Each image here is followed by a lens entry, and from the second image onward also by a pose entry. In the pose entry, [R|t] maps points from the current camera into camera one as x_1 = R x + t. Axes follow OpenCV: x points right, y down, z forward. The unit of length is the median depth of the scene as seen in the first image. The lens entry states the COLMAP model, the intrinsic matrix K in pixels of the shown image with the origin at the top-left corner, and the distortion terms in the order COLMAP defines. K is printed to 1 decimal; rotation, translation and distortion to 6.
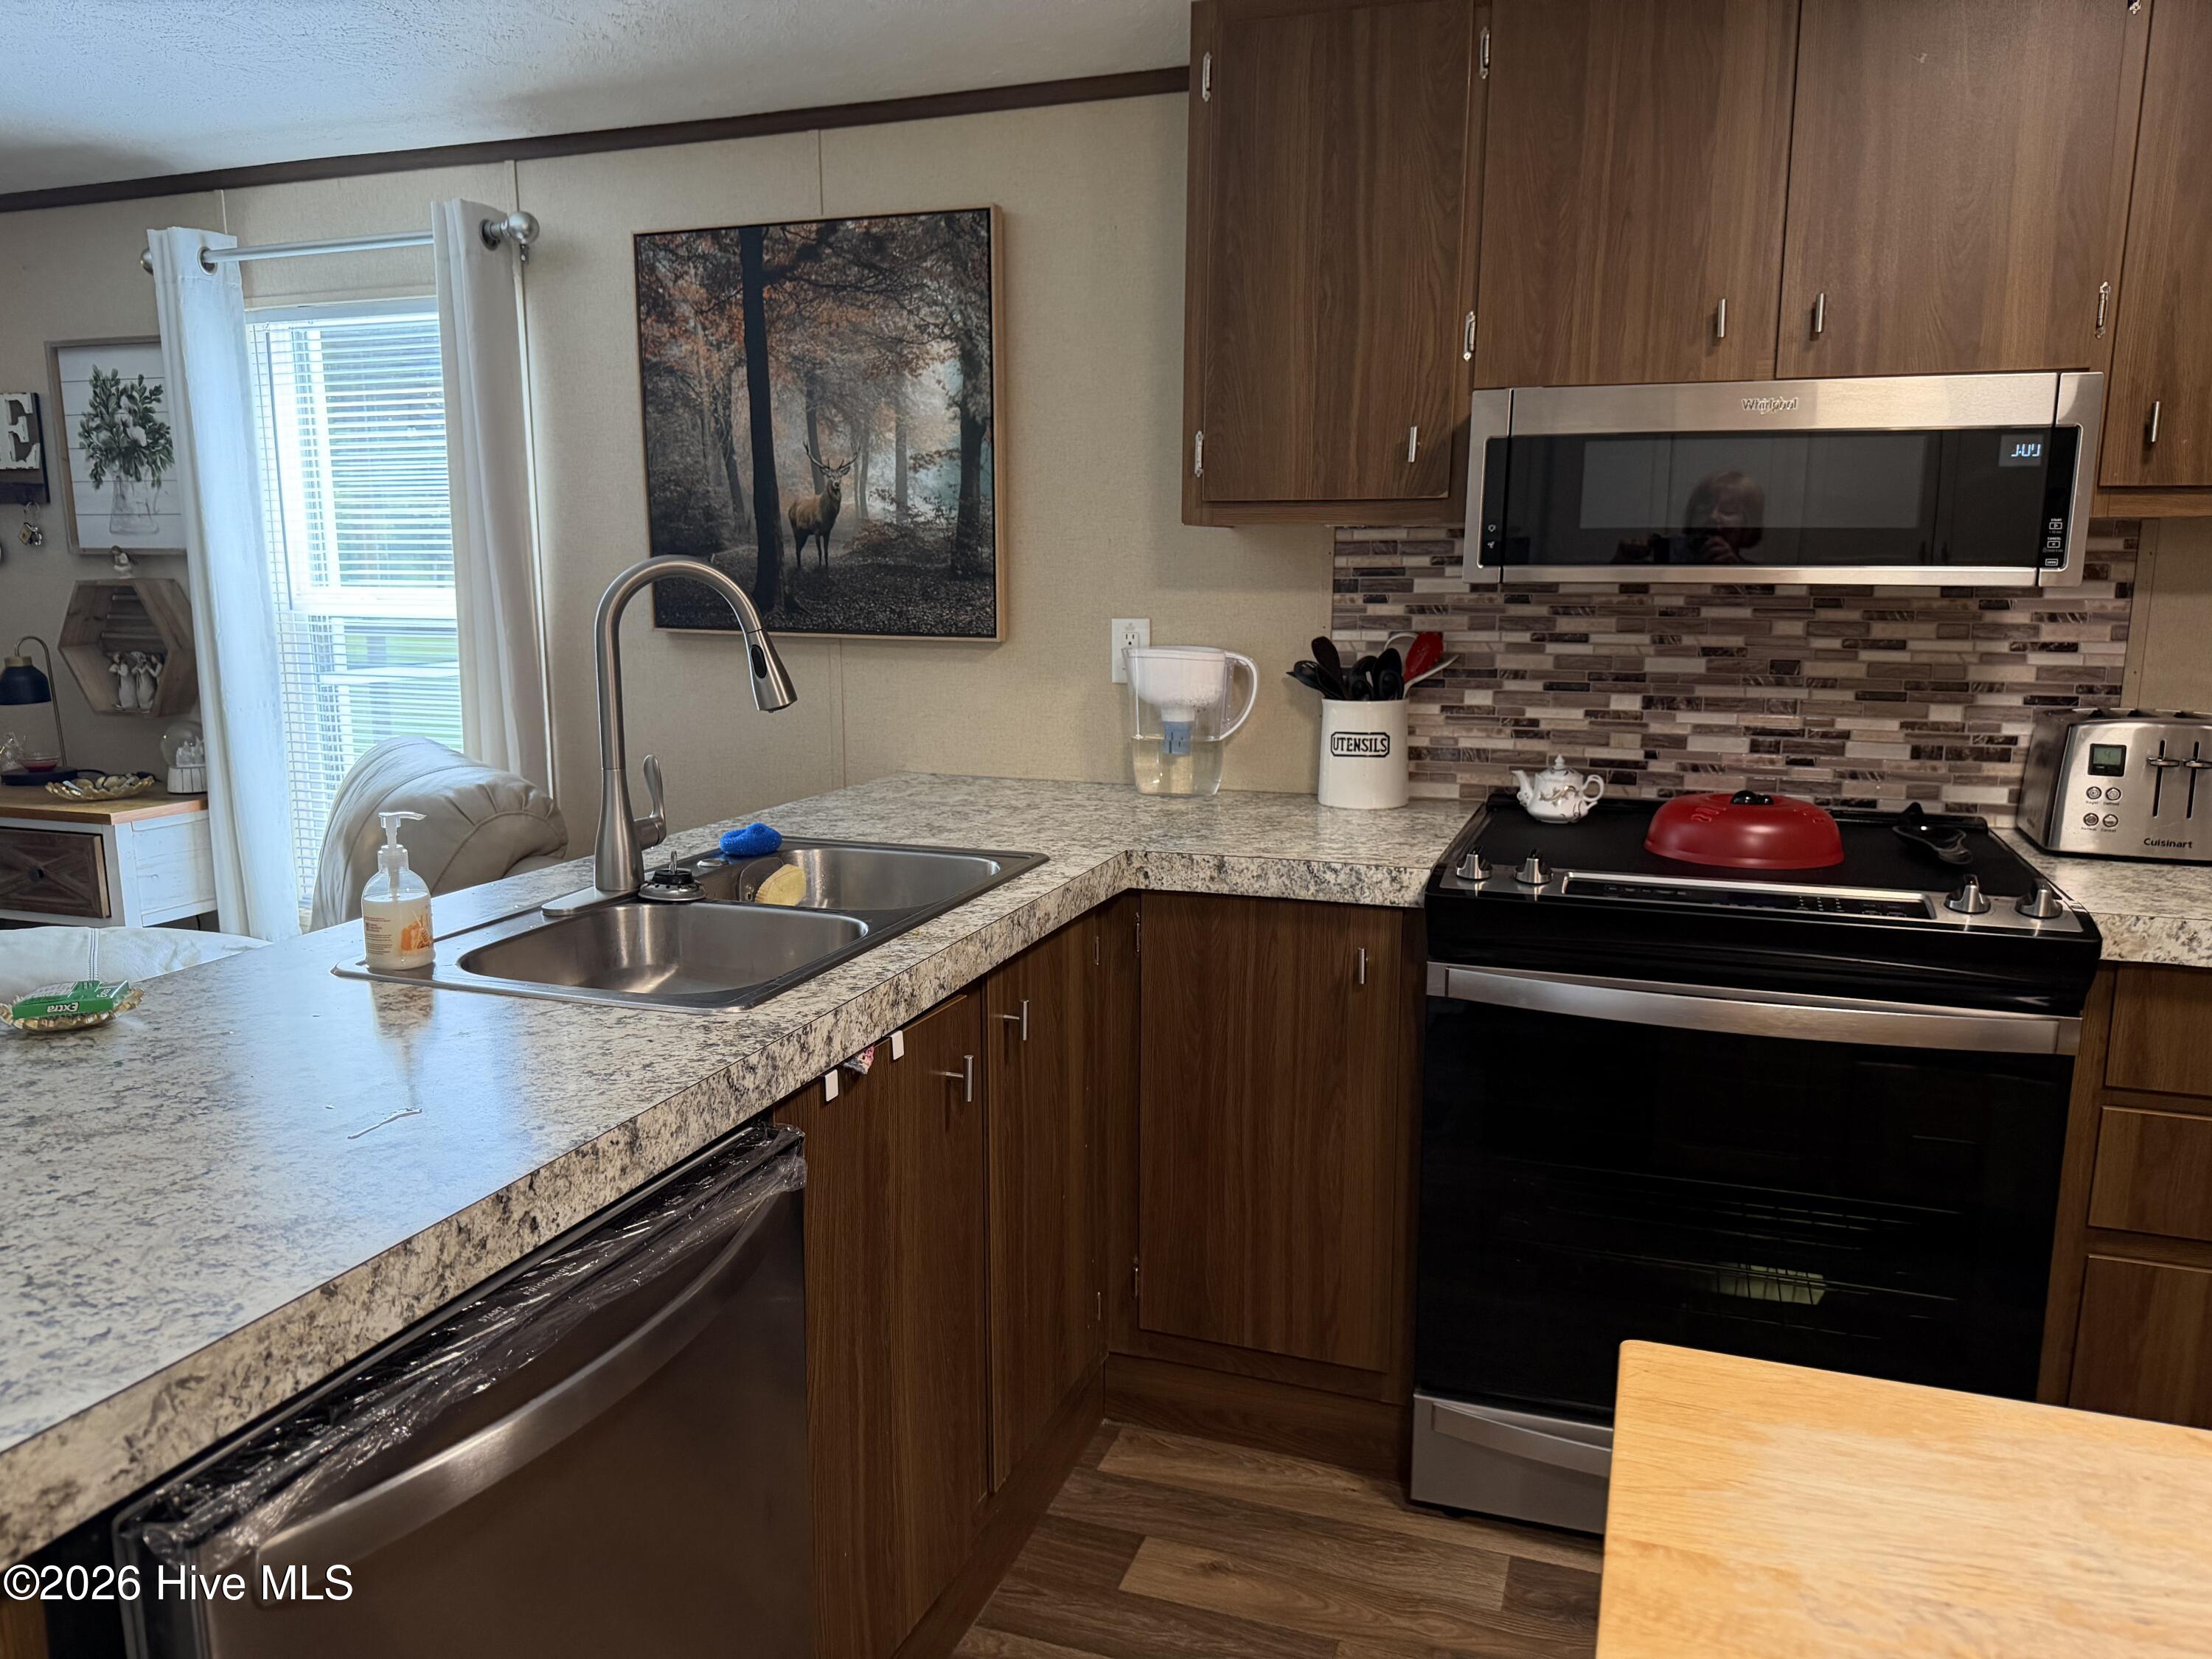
lens RADIAL K [[1544.7, 0, 1101.5], [0, 1544.7, 850.6], [0, 0, 1]] dist [0.085594, -0.131446]
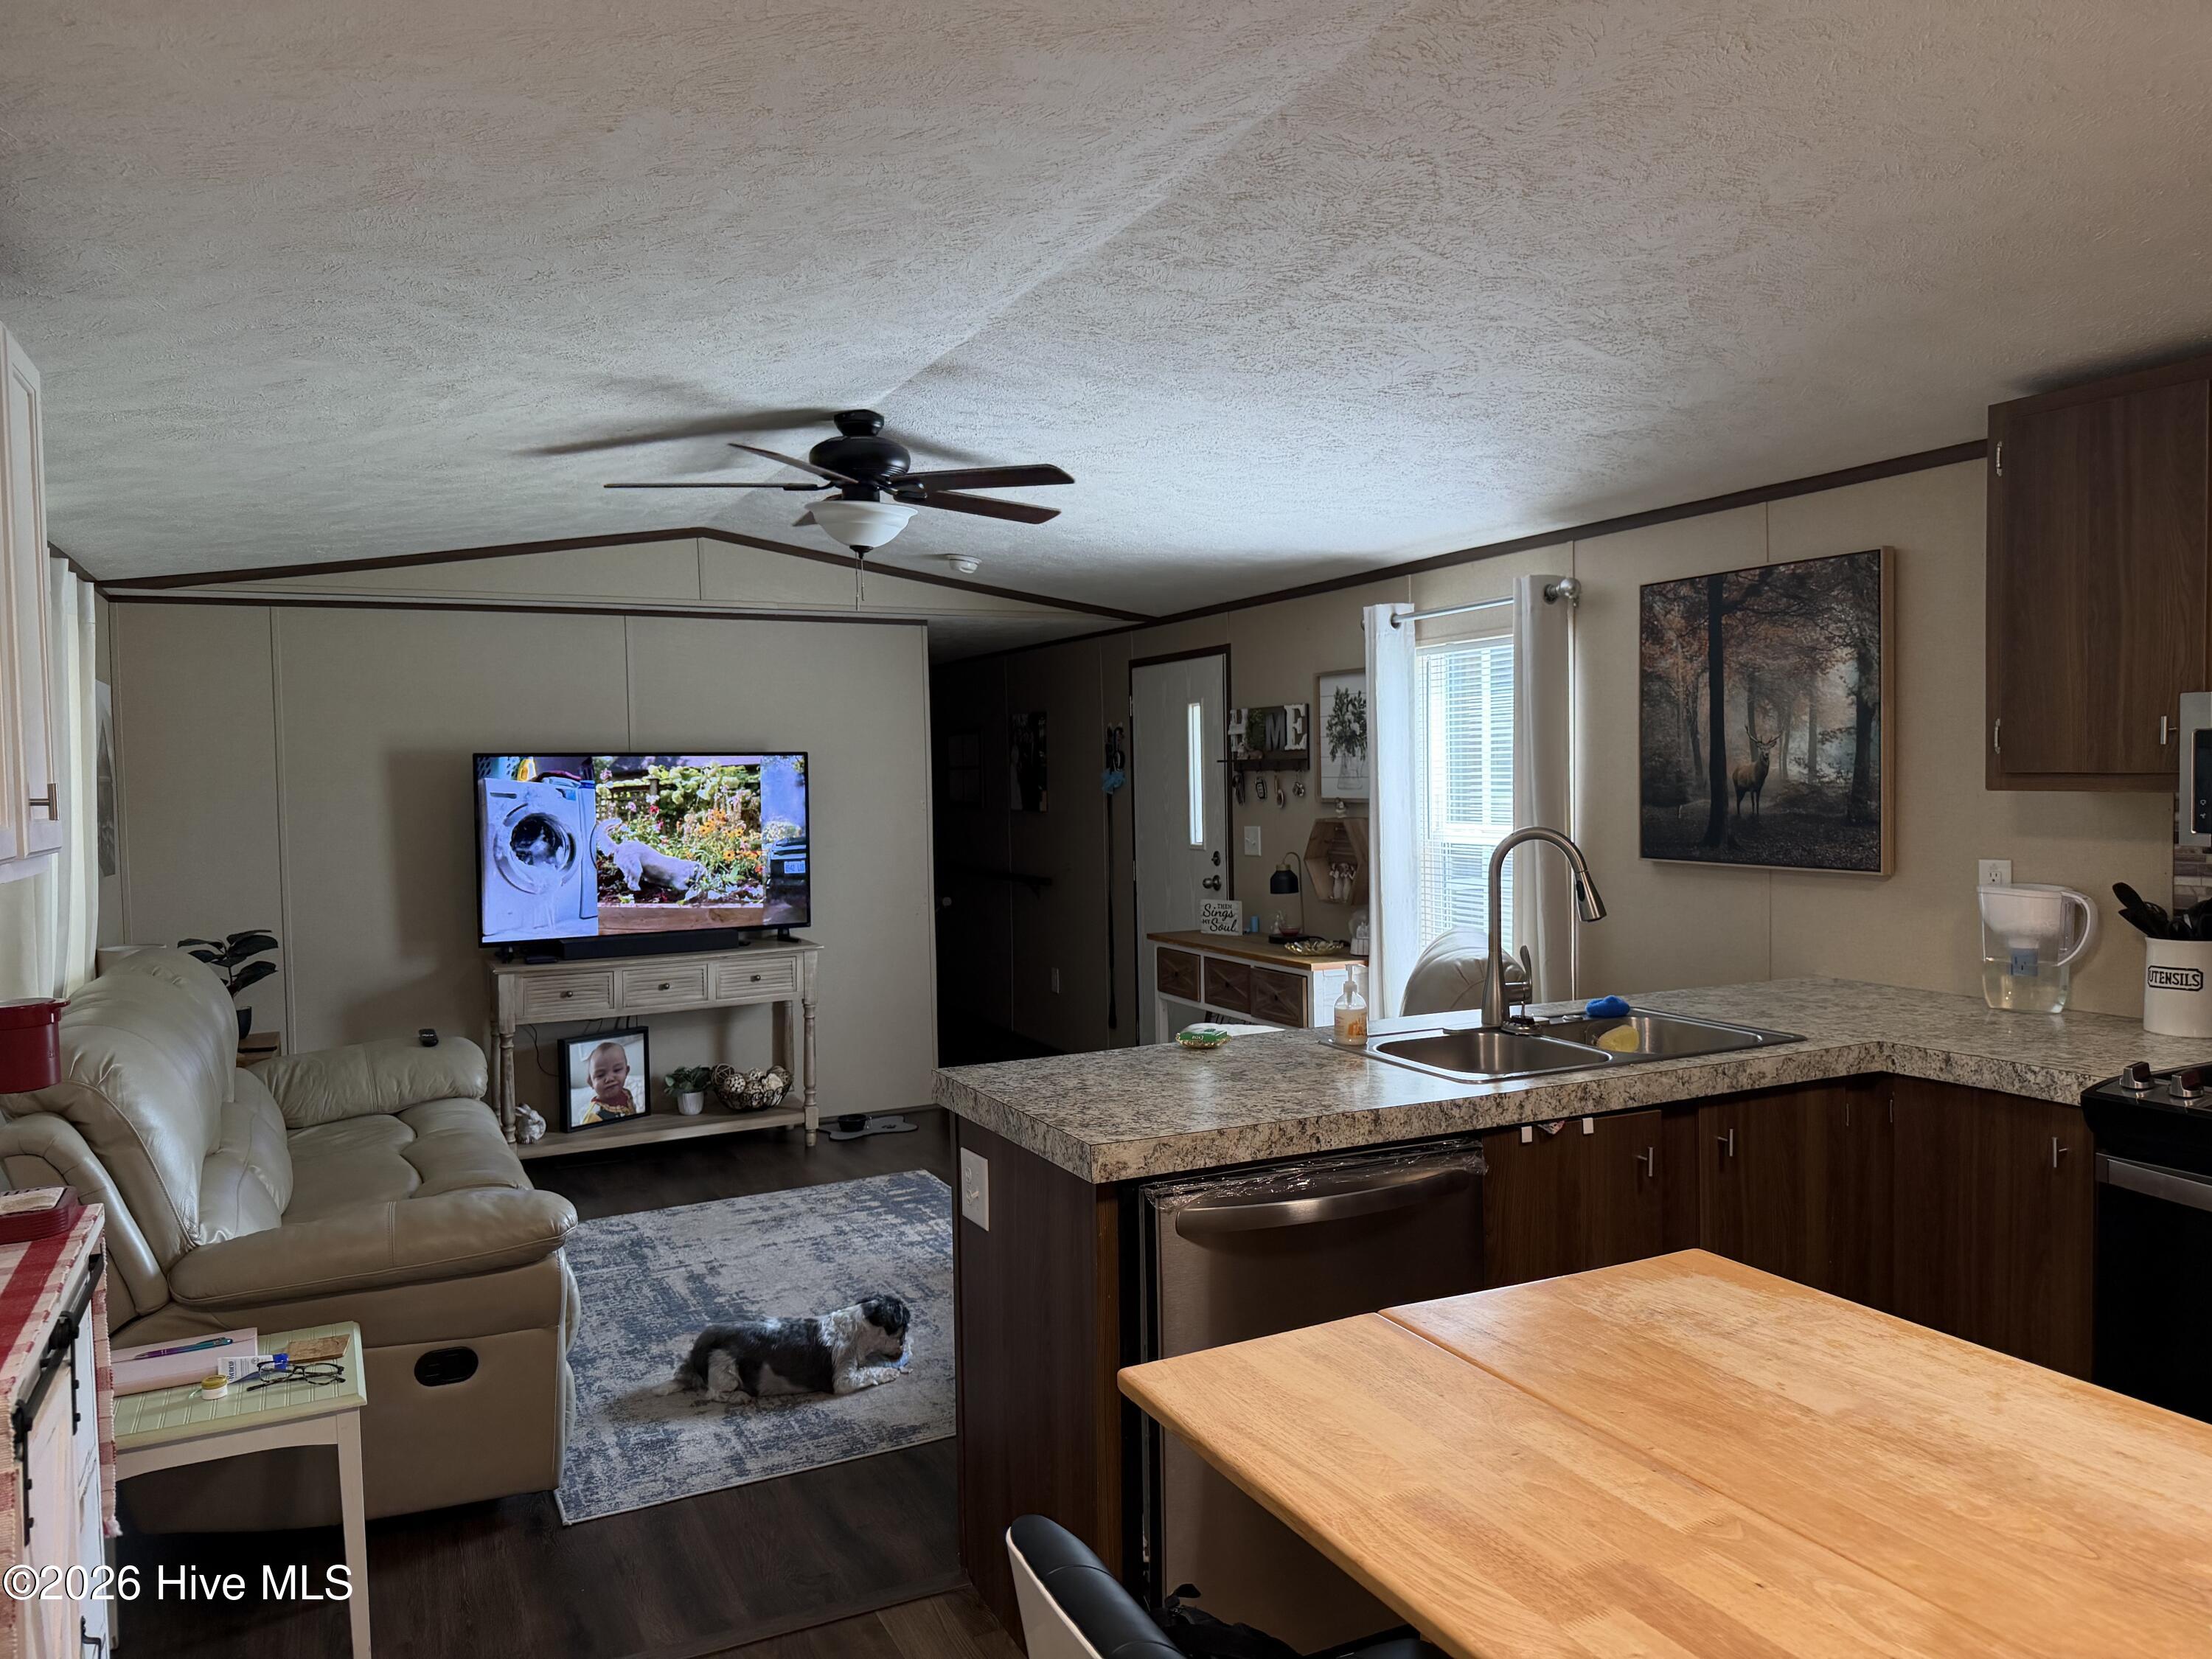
lens RADIAL K [[1542.3, 0, 1111.5], [0, 1542.3, 806.1], [0, 0, 1]] dist [0.061818, -0.097743]
pose [[0.714001, -0.000215, -0.700145, 0.408061], [-0.106841, 0.988255, -0.109258, 0.014159], [0.691945, 0.152814, 0.705592, -0.357252]]
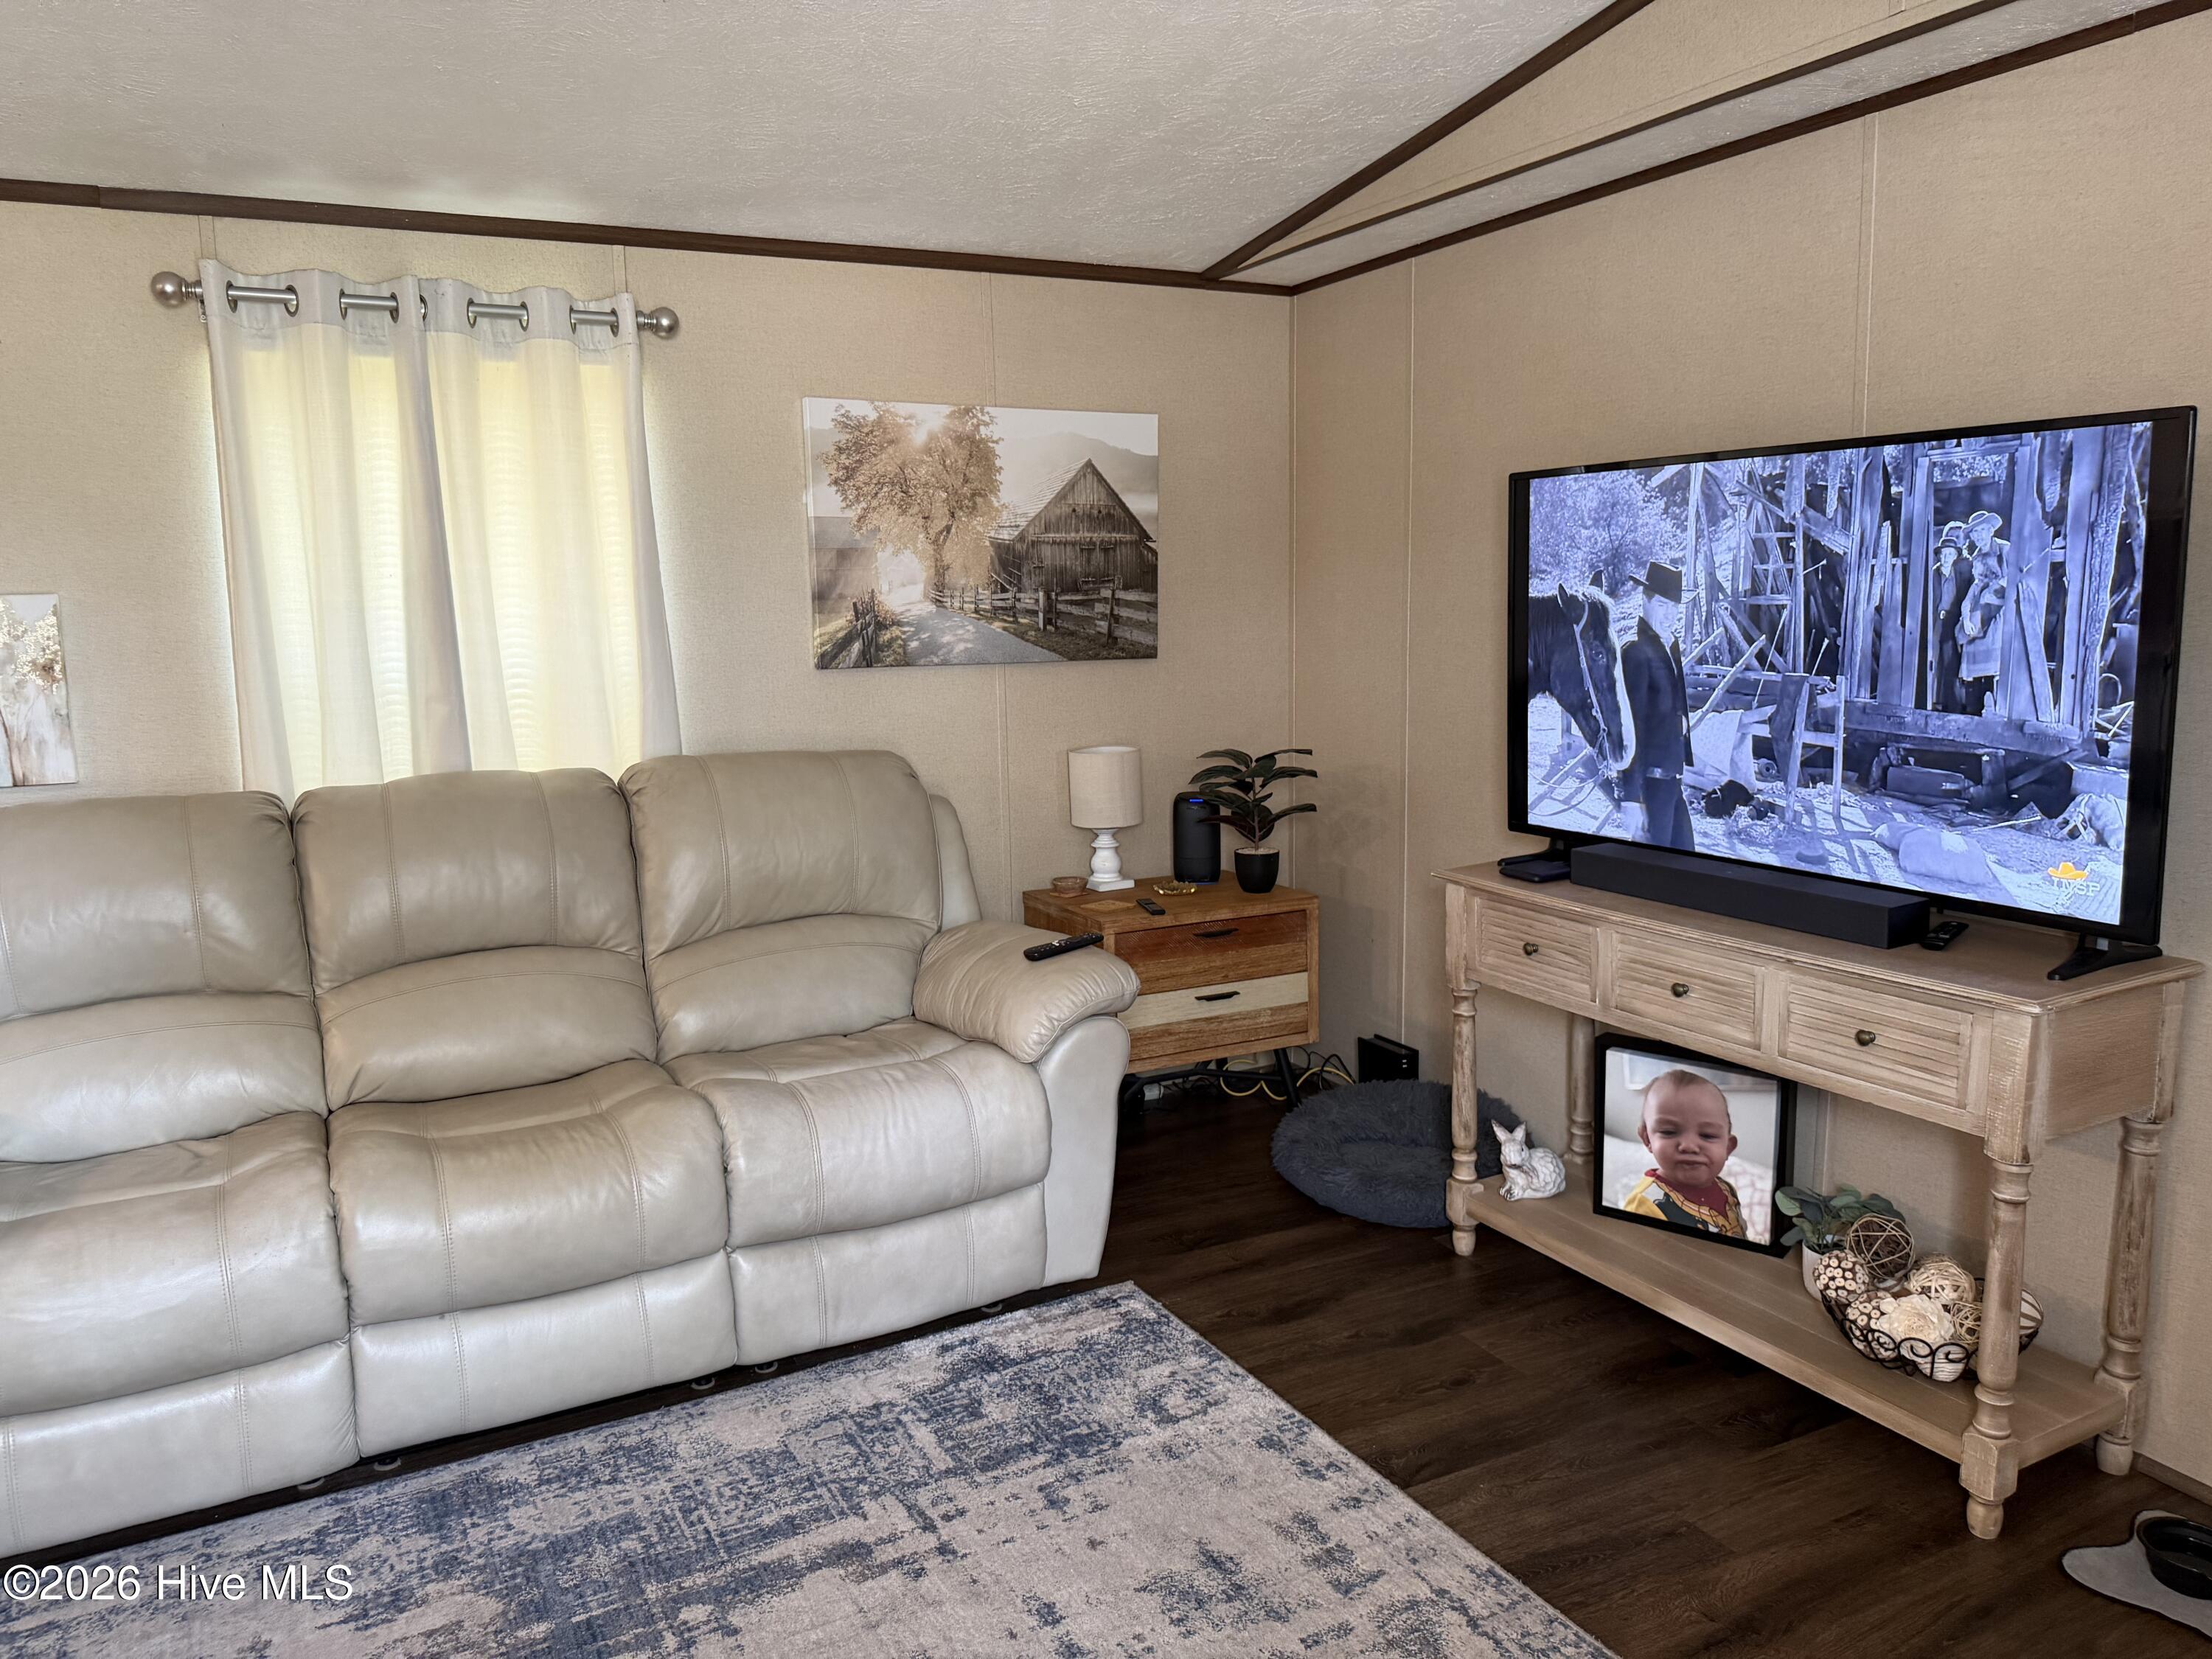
lens RADIAL K [[1544.7, 0, 1101.5], [0, 1544.7, 850.6], [0, 0, 1]] dist [0.085594, -0.131446]
pose [[-0.688861, 0.128782, -0.713362, -0.660292], [-0.112759, 0.953077, 0.280943, -0.220192], [0.716069, 0.273969, -0.642017, 1.143199]]
